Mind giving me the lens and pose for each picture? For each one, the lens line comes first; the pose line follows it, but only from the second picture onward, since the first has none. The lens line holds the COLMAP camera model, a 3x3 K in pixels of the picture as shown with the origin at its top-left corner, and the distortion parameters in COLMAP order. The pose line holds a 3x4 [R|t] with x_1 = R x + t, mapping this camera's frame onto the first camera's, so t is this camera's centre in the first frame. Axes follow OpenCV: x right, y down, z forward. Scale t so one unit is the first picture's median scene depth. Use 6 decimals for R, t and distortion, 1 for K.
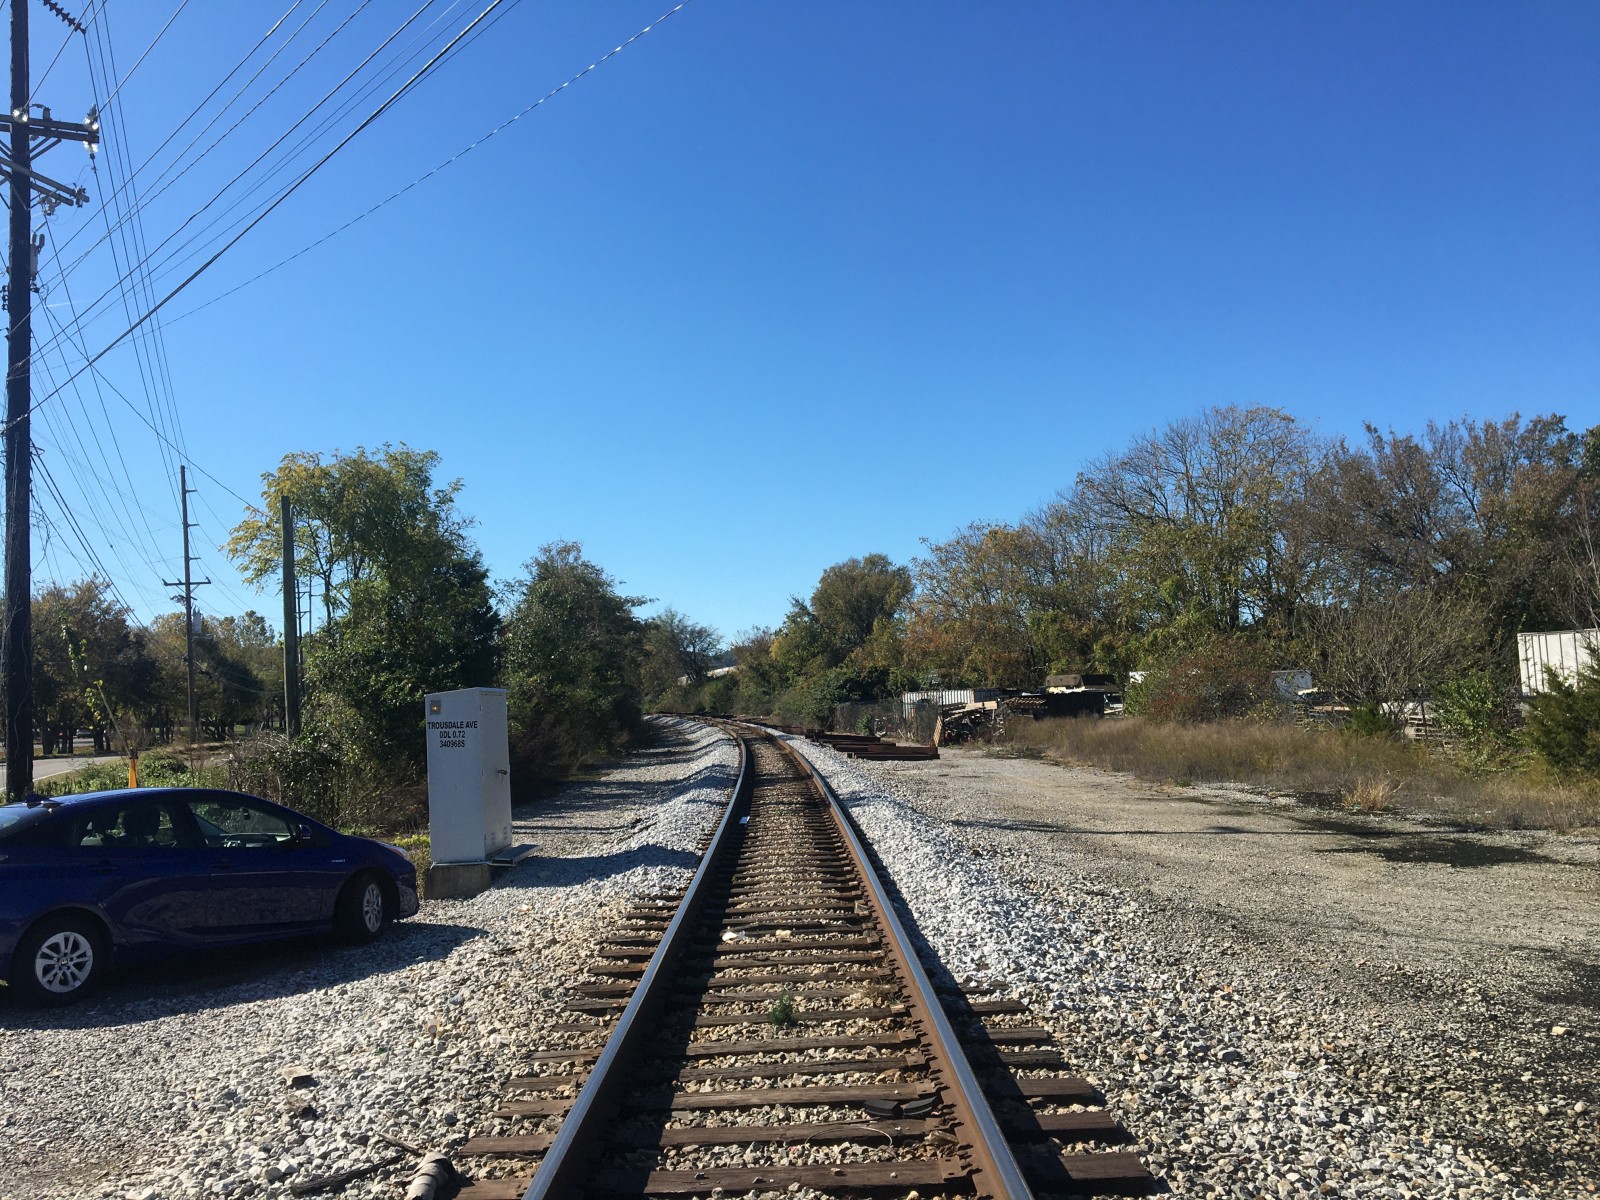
lens RADIAL K [[1356.7, 0, 763.9], [0, 1356.7, 604.3], [0, 0, 1]] dist [0.085456, -0.133118]
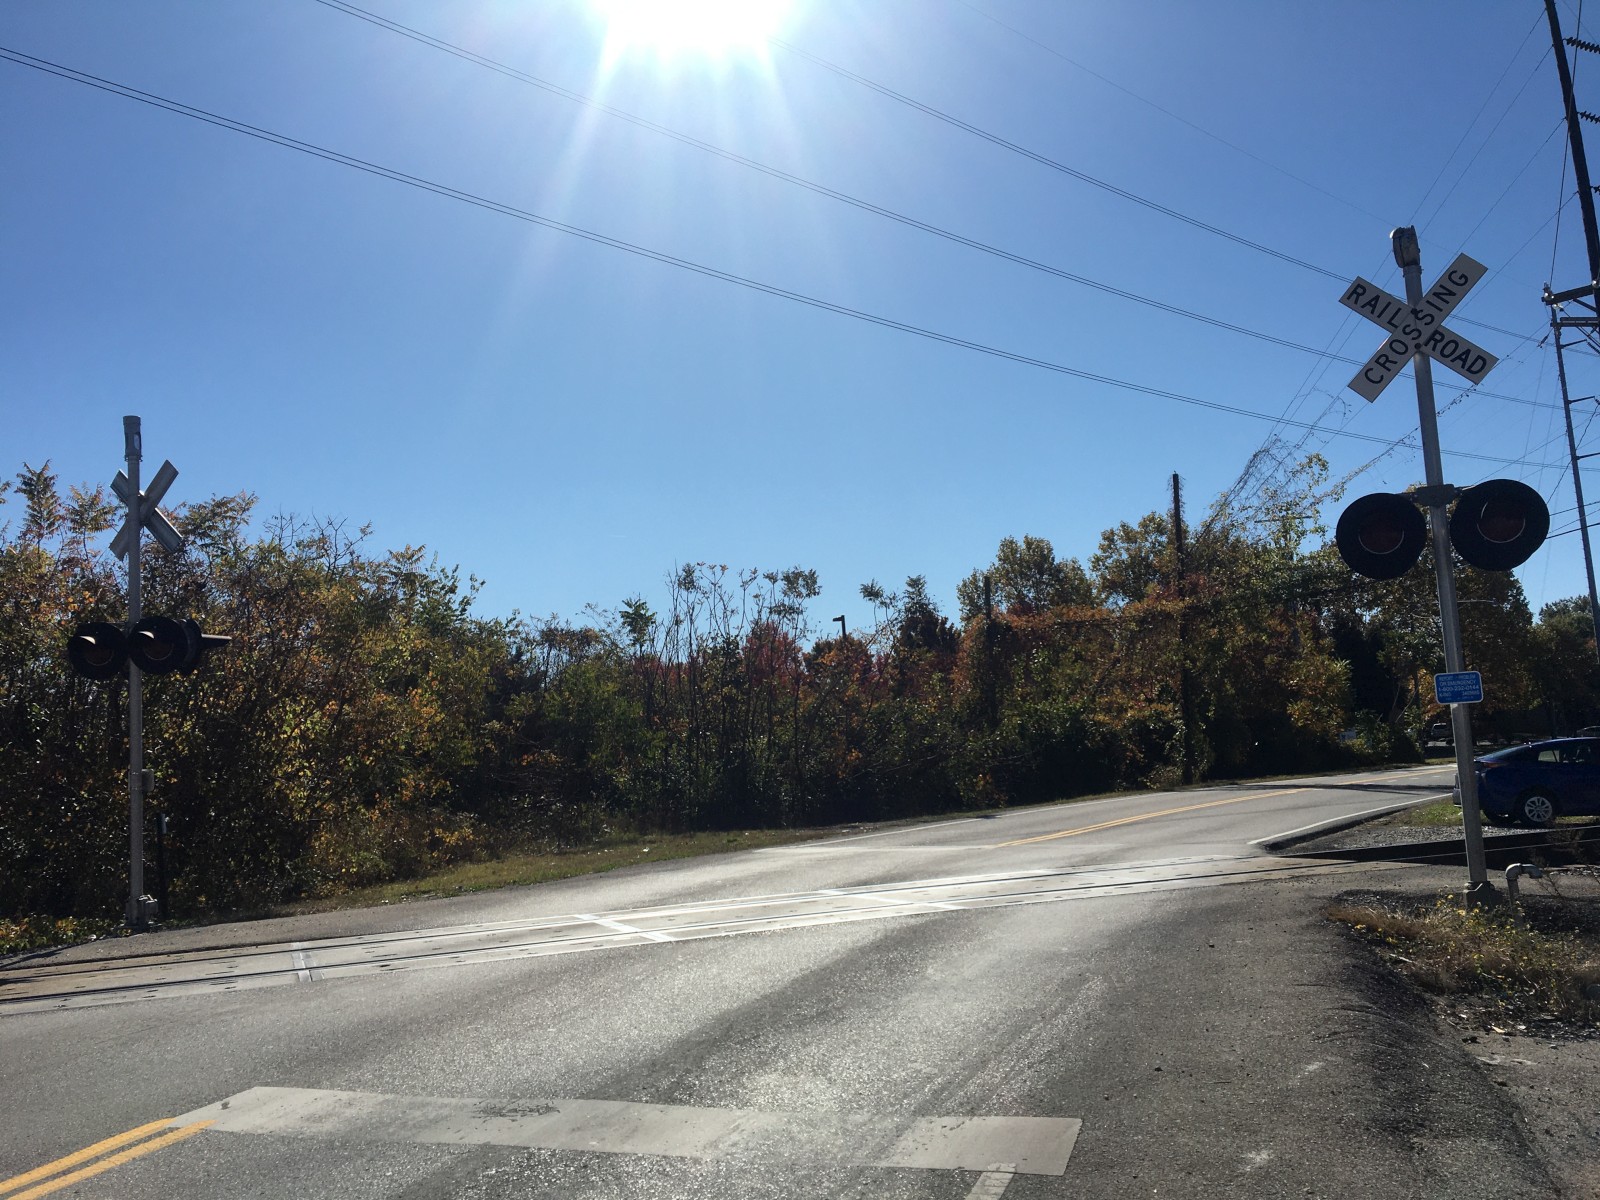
lens RADIAL K [[1356.7, 0, 763.9], [0, 1356.7, 604.3], [0, 0, 1]] dist [0.085456, -0.133118]
pose [[0.398612, -0.088939, -0.912797, 0.118297], [0.102190, 0.993396, -0.052167, -0.011283], [0.911409, -0.072485, 0.405068, -0.119560]]
